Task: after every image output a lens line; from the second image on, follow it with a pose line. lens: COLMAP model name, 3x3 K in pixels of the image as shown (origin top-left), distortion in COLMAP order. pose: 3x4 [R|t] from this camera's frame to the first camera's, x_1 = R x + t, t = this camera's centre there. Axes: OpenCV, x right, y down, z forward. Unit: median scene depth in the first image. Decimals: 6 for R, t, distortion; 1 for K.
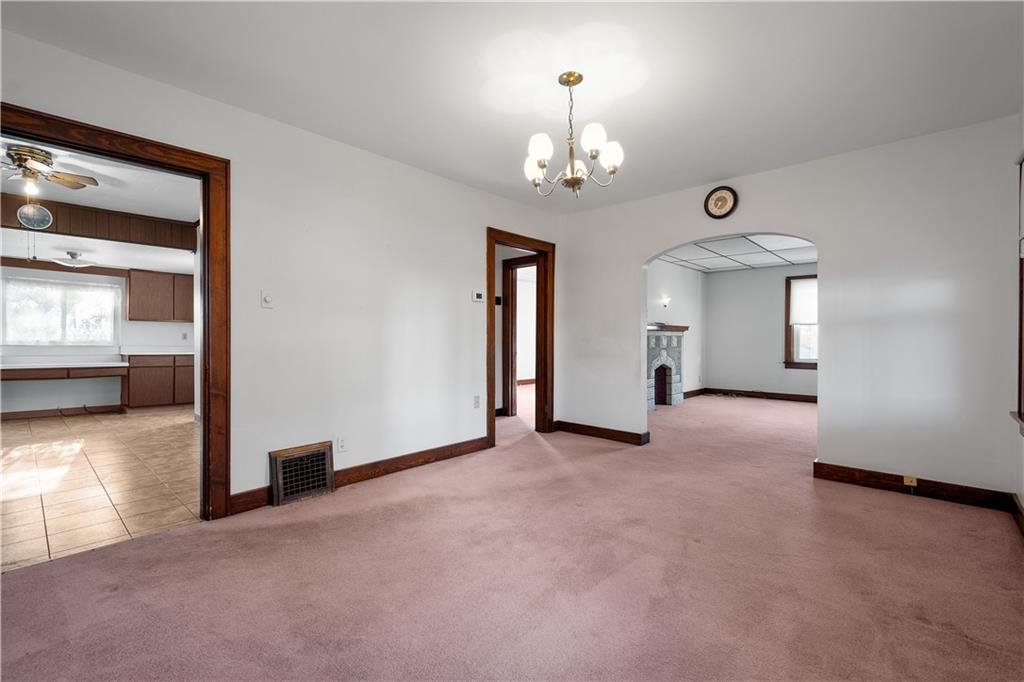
lens RADIAL K [[448.1, 0, 512.0], [0, 448.1, 341.0], [0, 0, 1]] dist [0.011582, 0.000098]
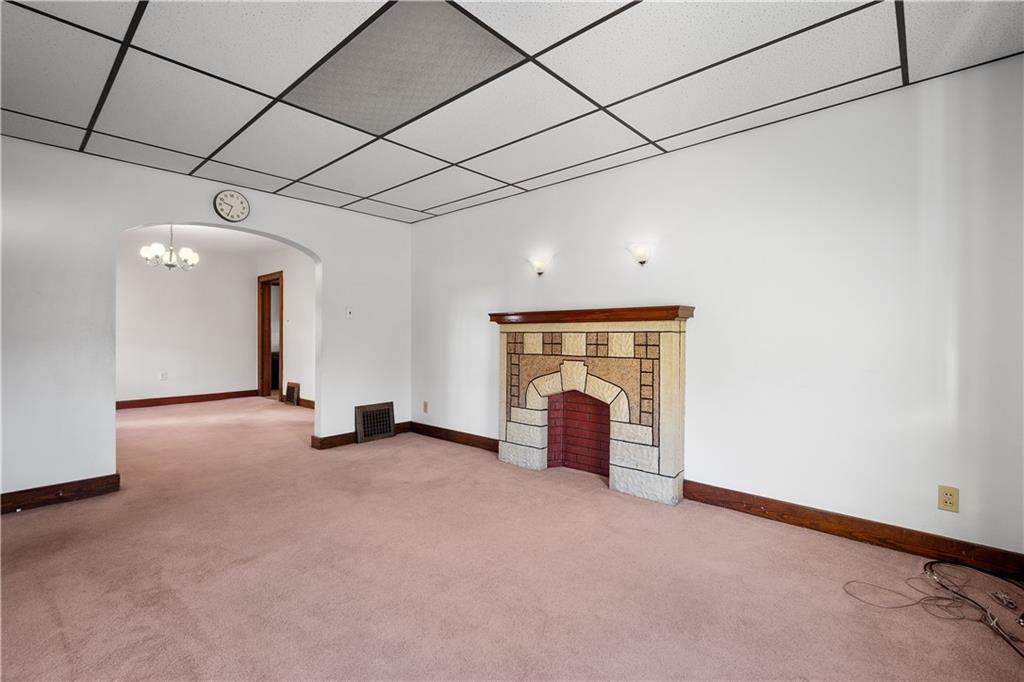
lens RADIAL K [[466.0, 0, 499.7], [0, 466.0, 330.9], [0, 0, 1]] dist [0.009704, -0.000147]
pose [[0.003103, -0.015287, -0.999878, 0.771691], [-0.003866, 0.999875, -0.015299, -0.004913], [0.999988, 0.003913, 0.003044, 0.839174]]
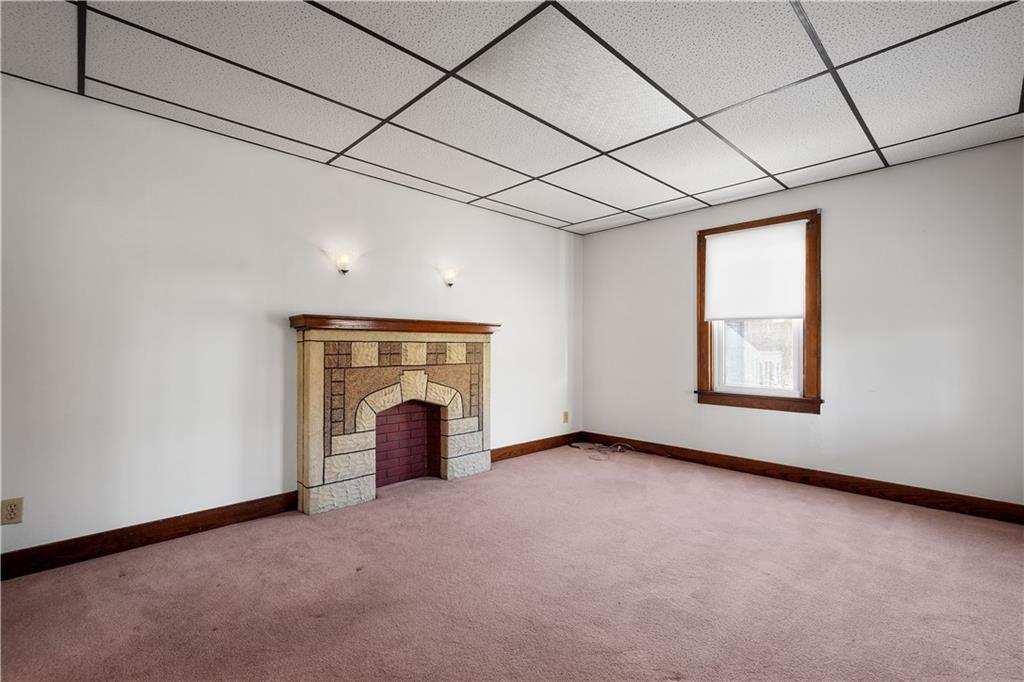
lens RADIAL K [[446.9, 0, 506.9], [0, 446.9, 338.0], [0, 0, 1]] dist [0.016063, 0.000016]
pose [[0.998240, -0.002652, -0.059243, 0.427405], [0.001517, 0.999815, -0.019194, -0.006179], [0.059283, 0.019070, 0.998059, 0.473553]]
